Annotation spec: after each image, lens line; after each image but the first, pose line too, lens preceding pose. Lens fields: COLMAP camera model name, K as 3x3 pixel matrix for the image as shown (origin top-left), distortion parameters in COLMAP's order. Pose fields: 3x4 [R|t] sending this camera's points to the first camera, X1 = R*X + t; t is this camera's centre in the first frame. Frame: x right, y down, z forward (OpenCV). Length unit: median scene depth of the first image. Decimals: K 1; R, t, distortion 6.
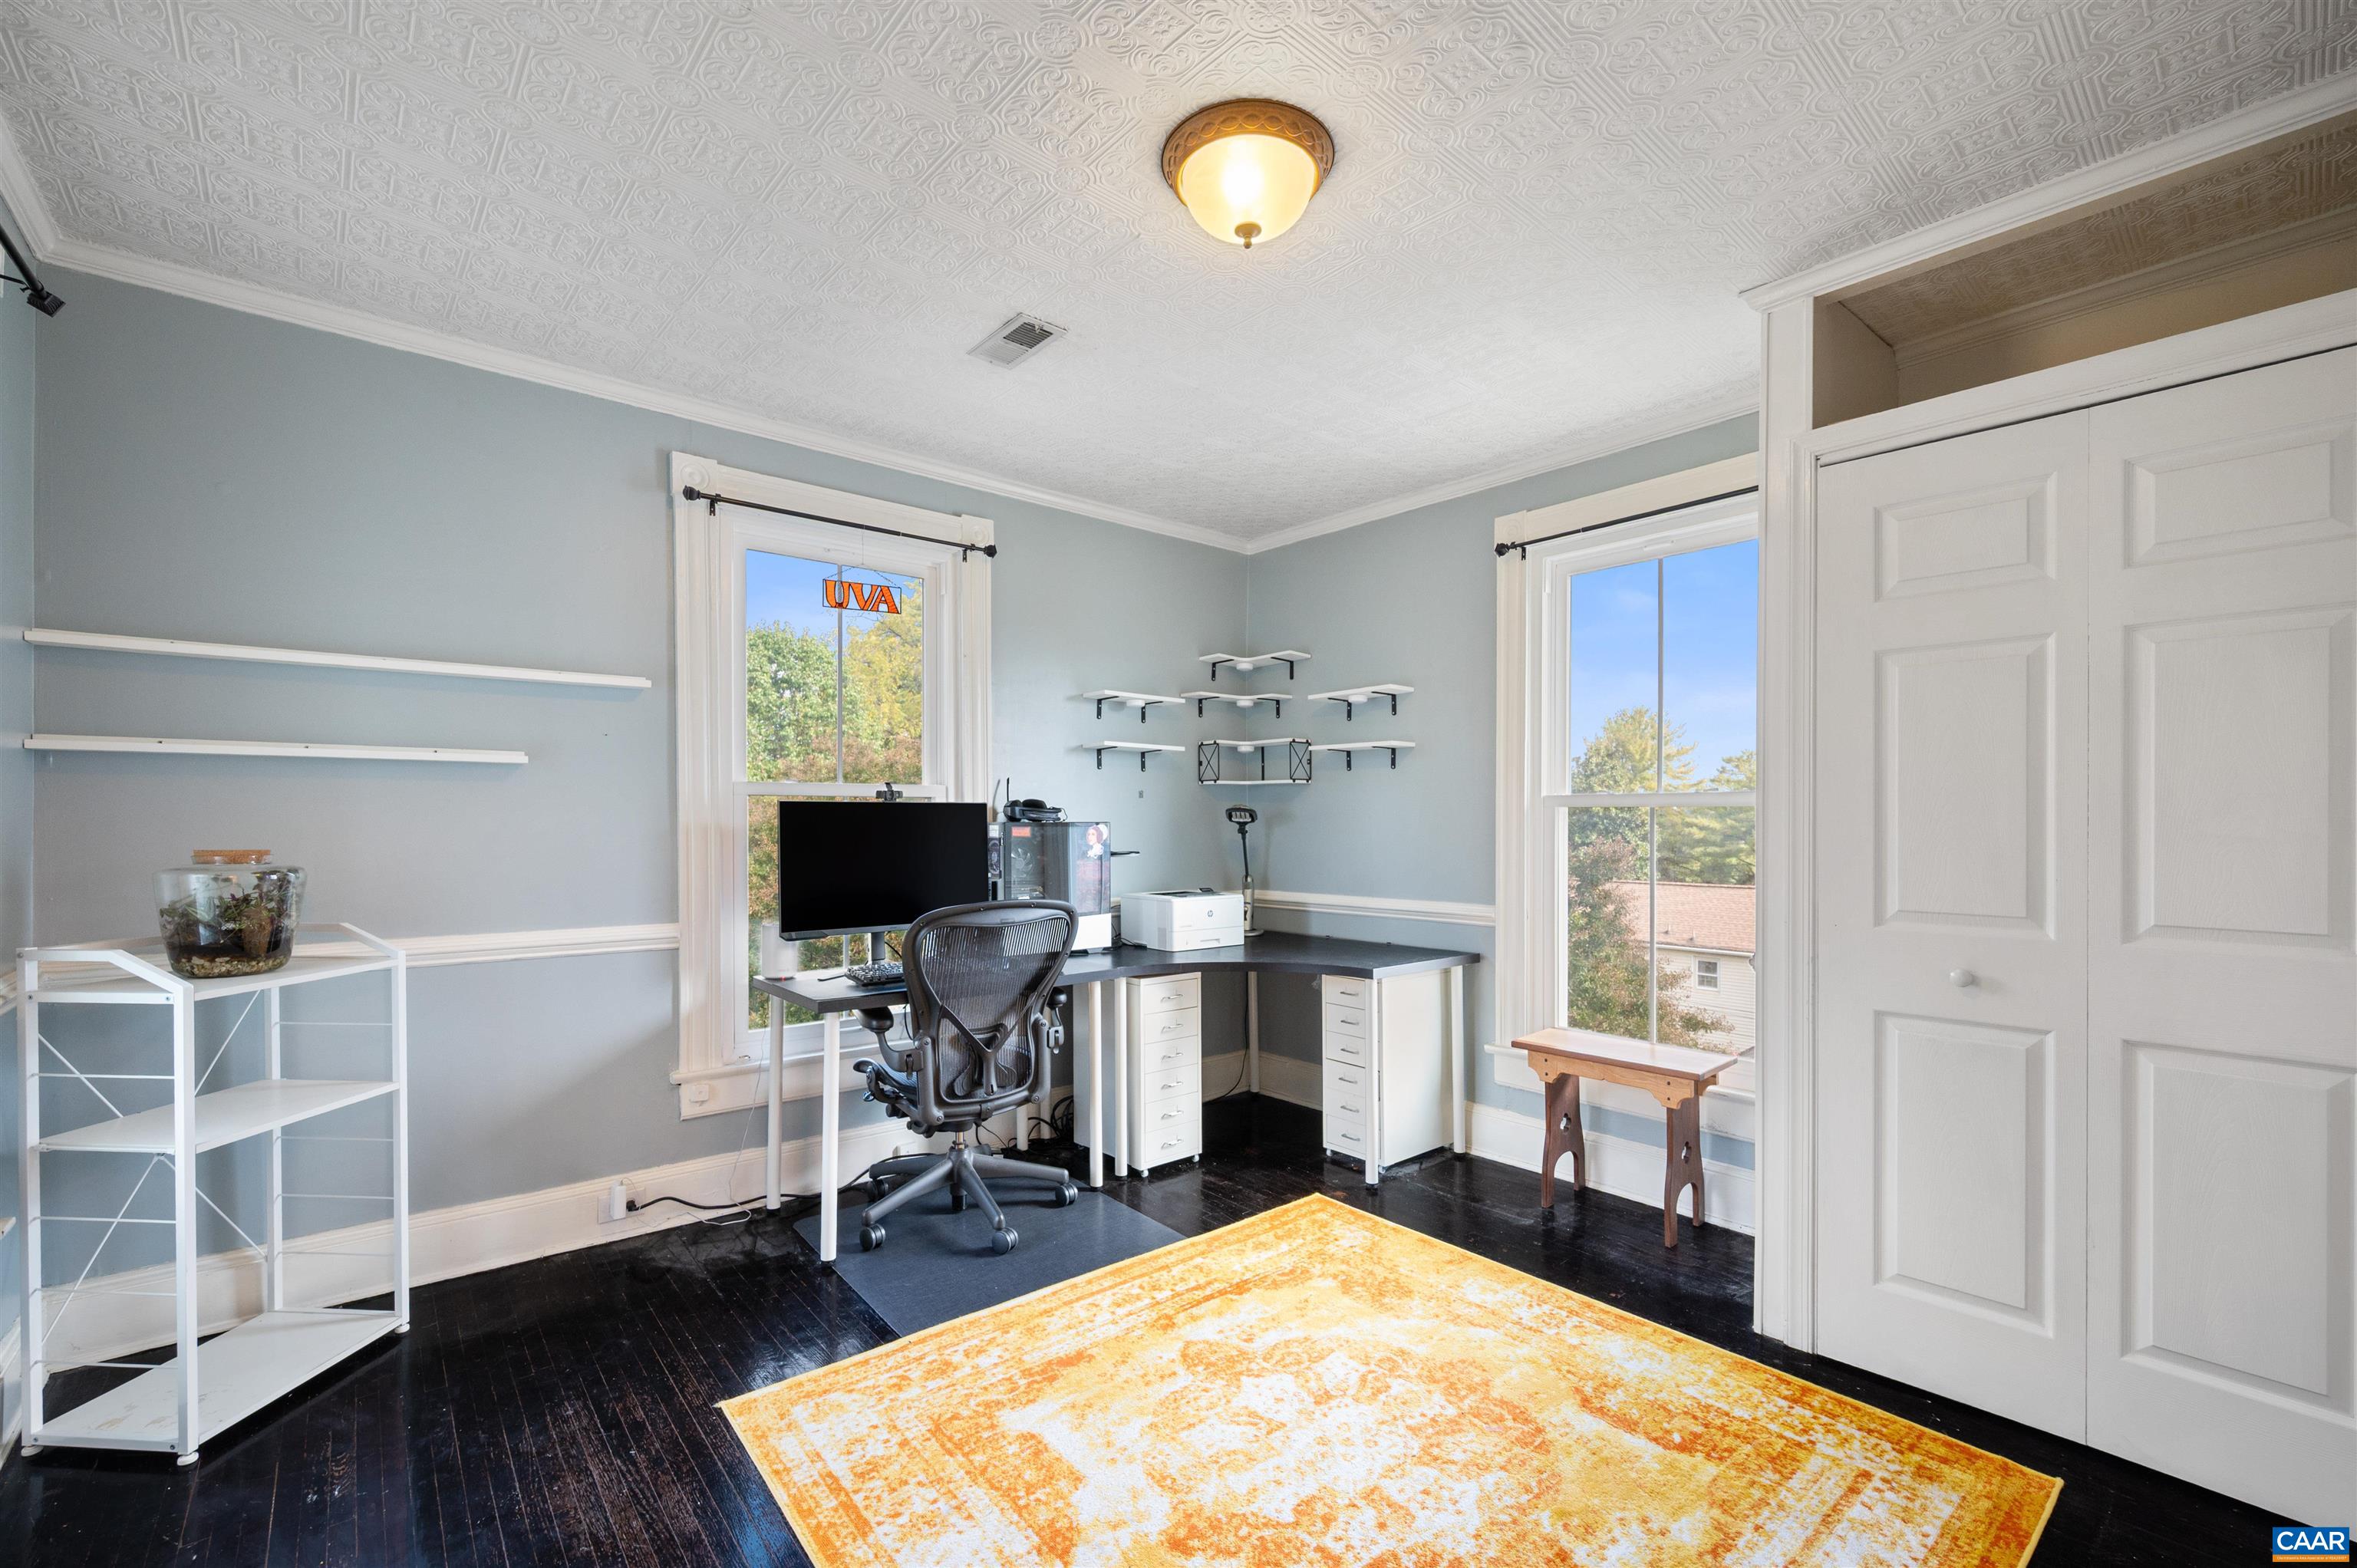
lens RADIAL K [[987.0, 0, 1187.0], [0, 987.0, 841.8], [0, 0, 1]] dist [0.000224, 0.000200]
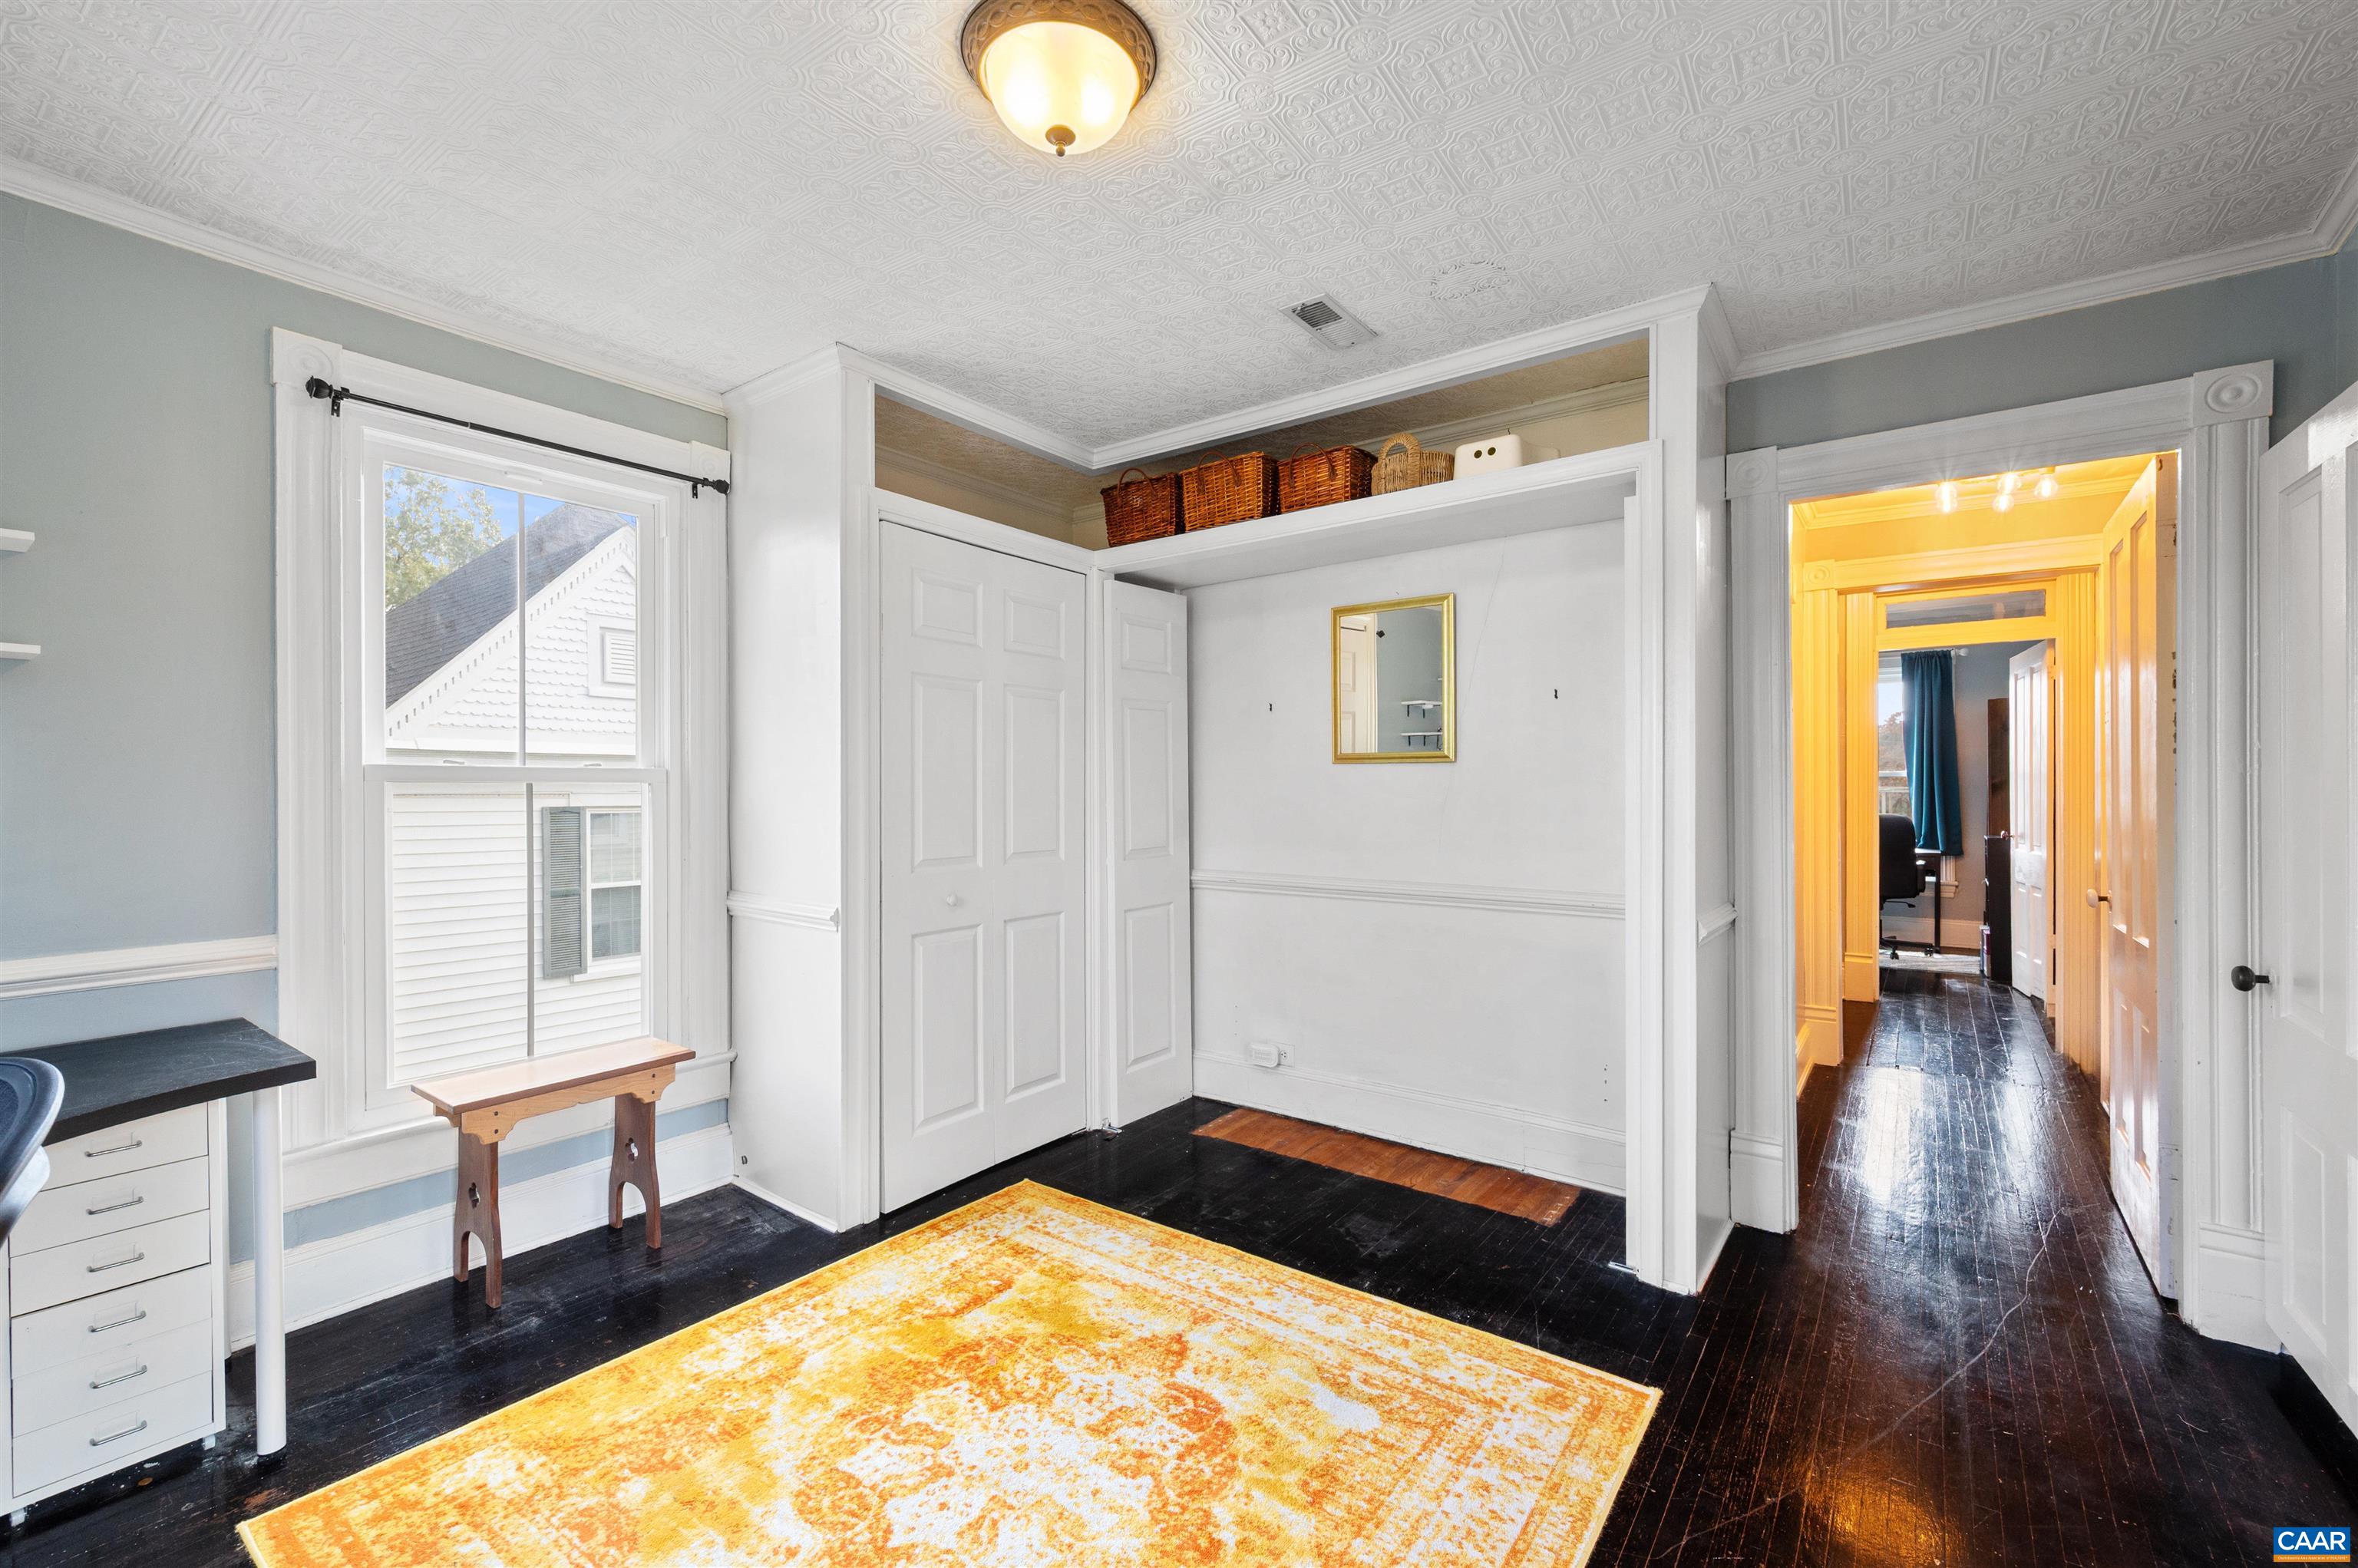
lens RADIAL K [[987.2, 0, 1175.7], [0, 987.2, 799.4], [0, 0, 1]] dist [-0.000755, 0.000308]
pose [[-0.219372, -0.009779, 0.975592, -0.707026], [0.022109, 0.999643, 0.014991, -0.029092], [-0.975391, 0.024858, -0.219077, 0.928027]]
